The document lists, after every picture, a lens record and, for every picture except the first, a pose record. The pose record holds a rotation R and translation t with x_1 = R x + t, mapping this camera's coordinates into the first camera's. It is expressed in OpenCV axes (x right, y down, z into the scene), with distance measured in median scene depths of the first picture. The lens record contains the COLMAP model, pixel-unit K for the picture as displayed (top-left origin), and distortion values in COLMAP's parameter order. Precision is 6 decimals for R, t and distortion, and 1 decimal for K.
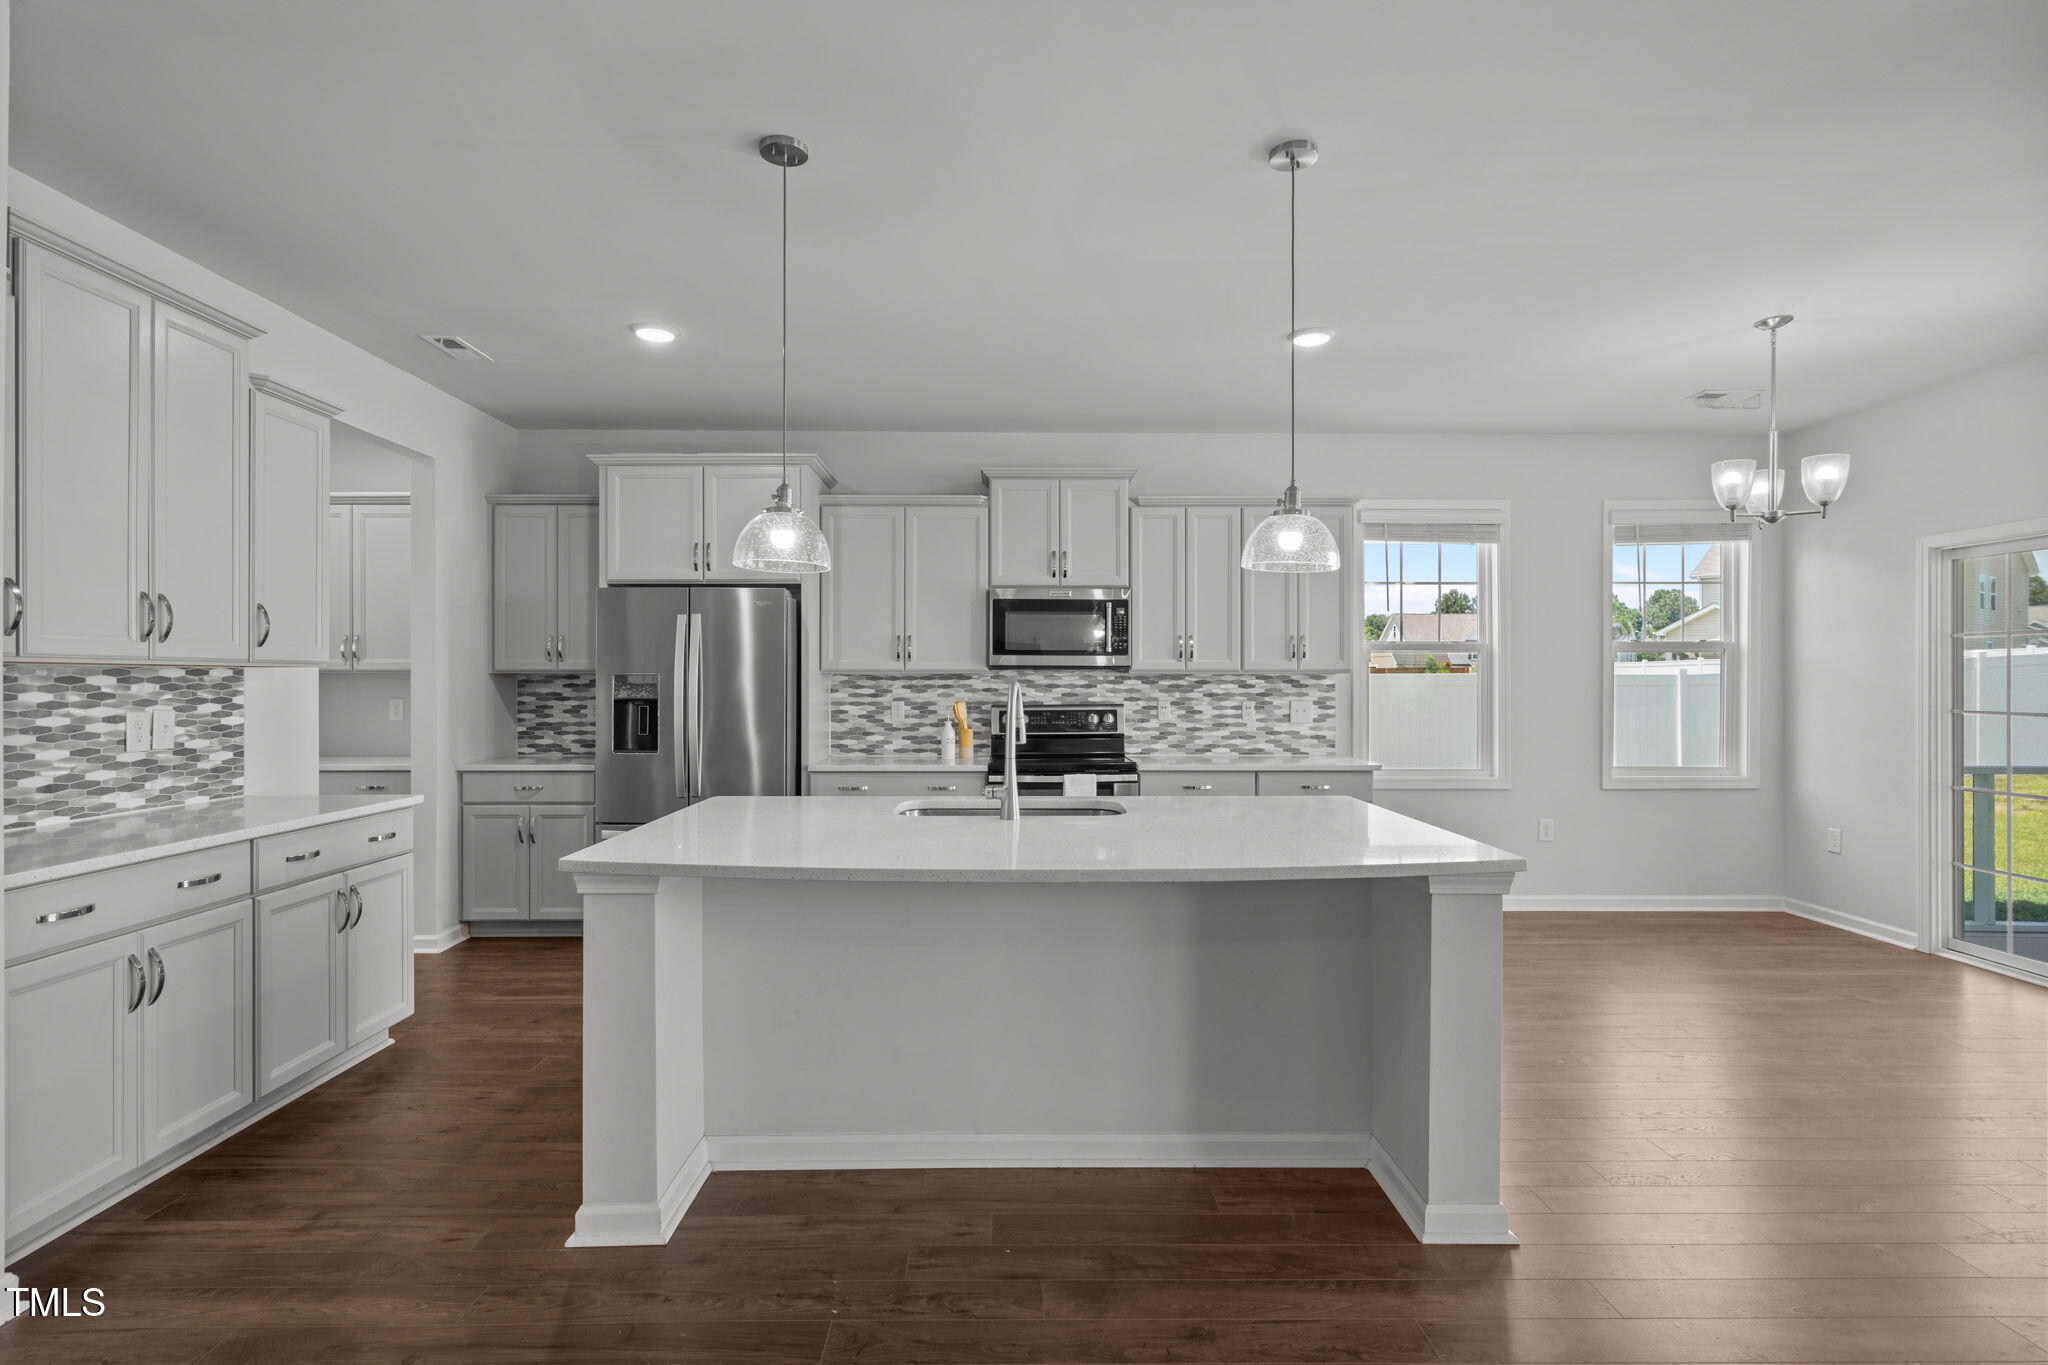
lens RADIAL K [[982.9, 0, 1024.0], [0, 982.9, 682.5], [0, 0, 1]] dist [0.001033, 0.000468]
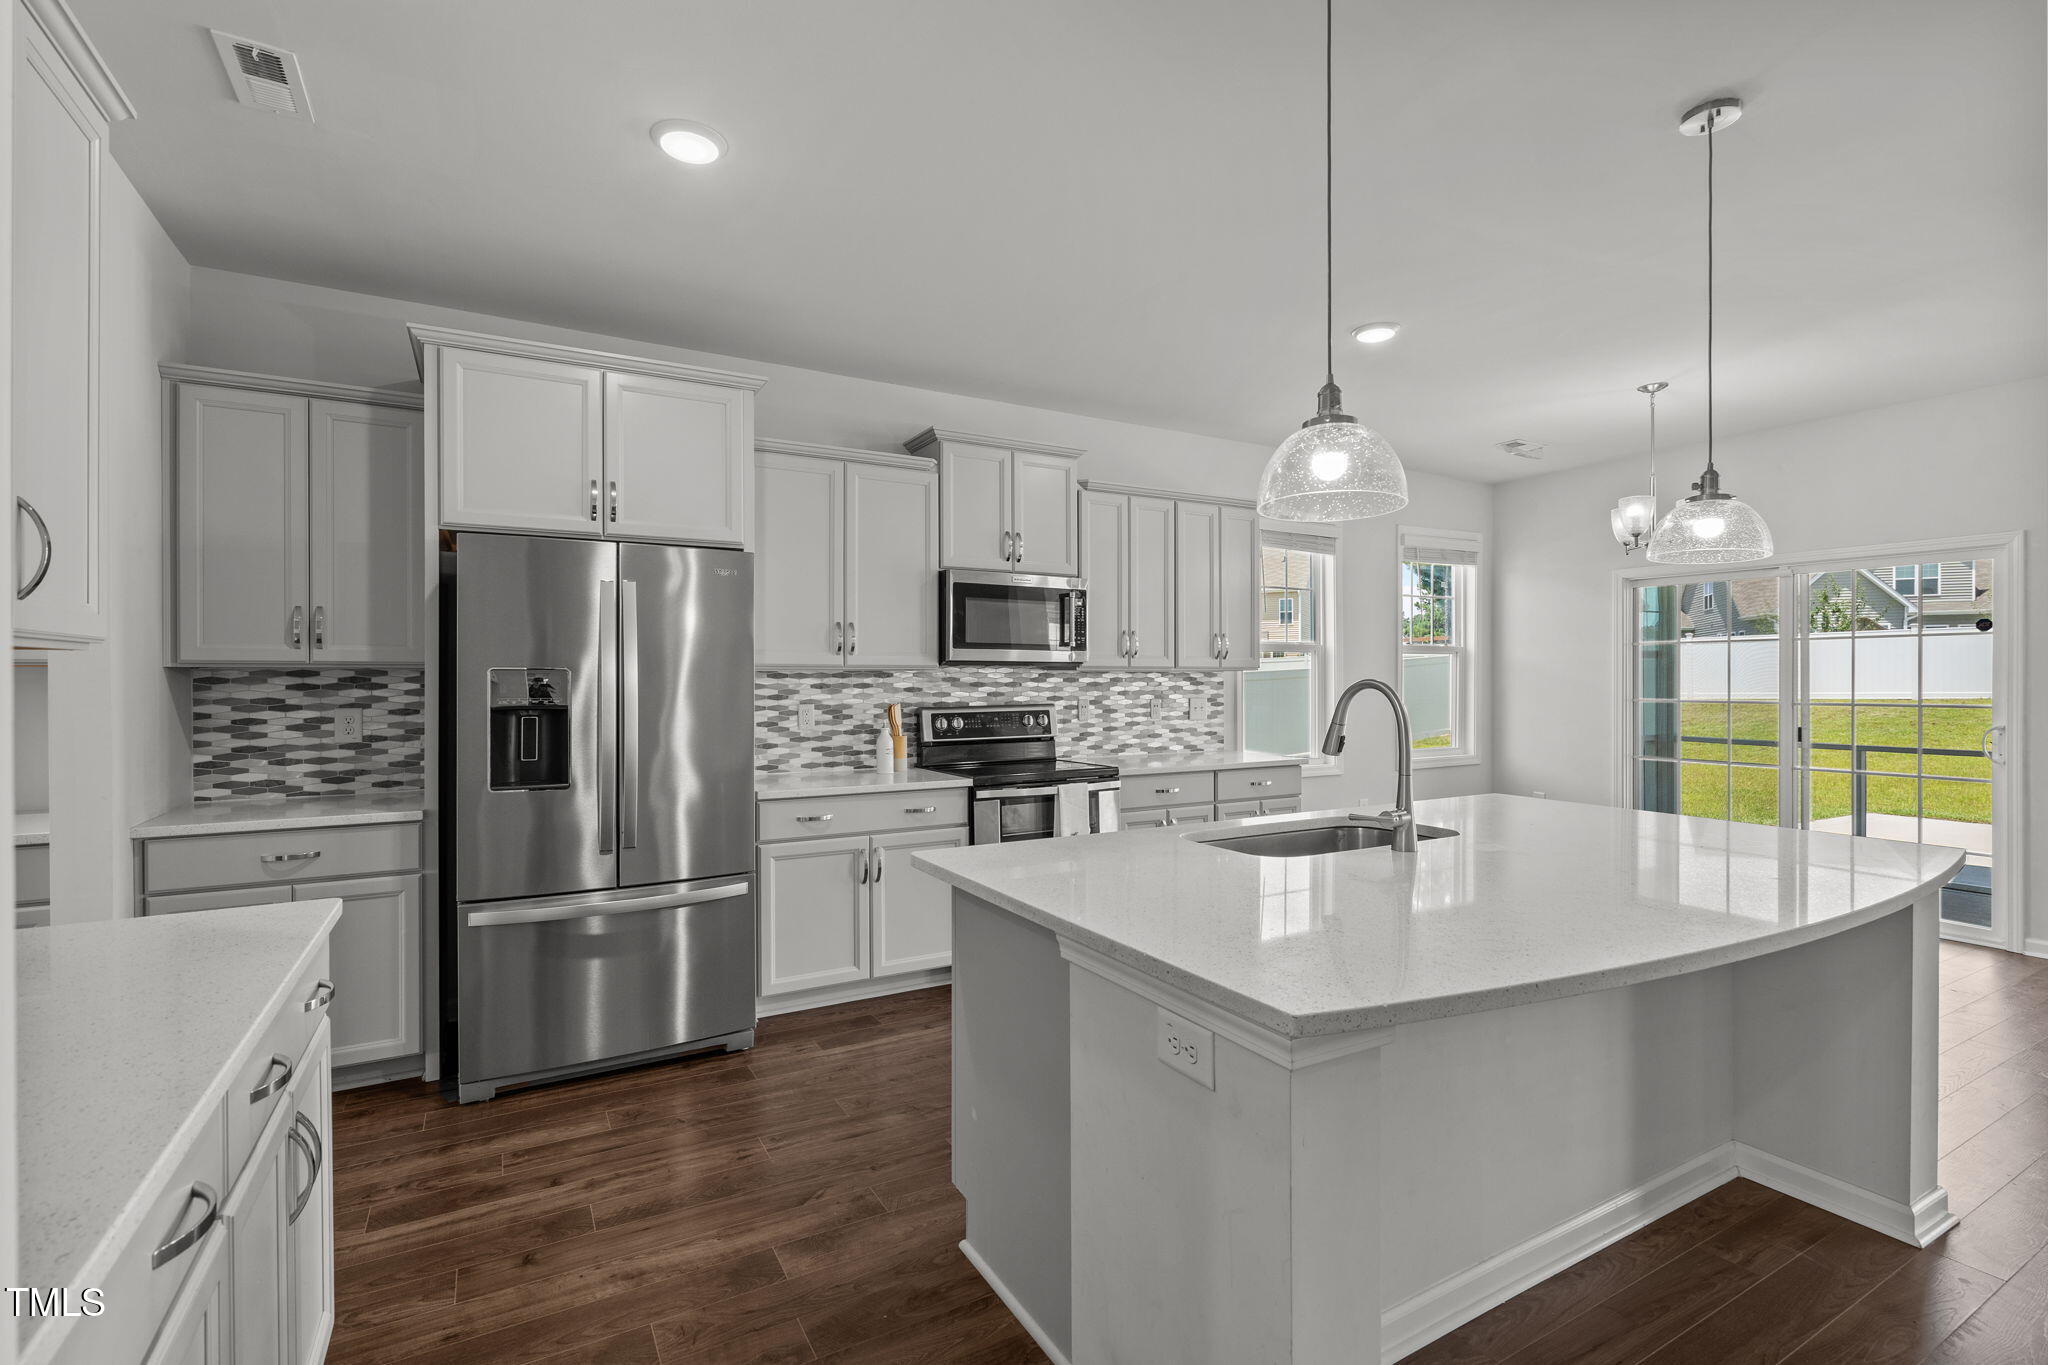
lens RADIAL K [[922.8, 0, 1013.8], [0, 922.8, 681.1], [0, 0, 1]] dist [-0.002315, 0.000254]
pose [[0.877352, -0.002389, 0.479841, -0.343933], [0.001737, 0.999997, 0.001802, -0.000863], [-0.479843, -0.000748, 0.877354, 0.258720]]
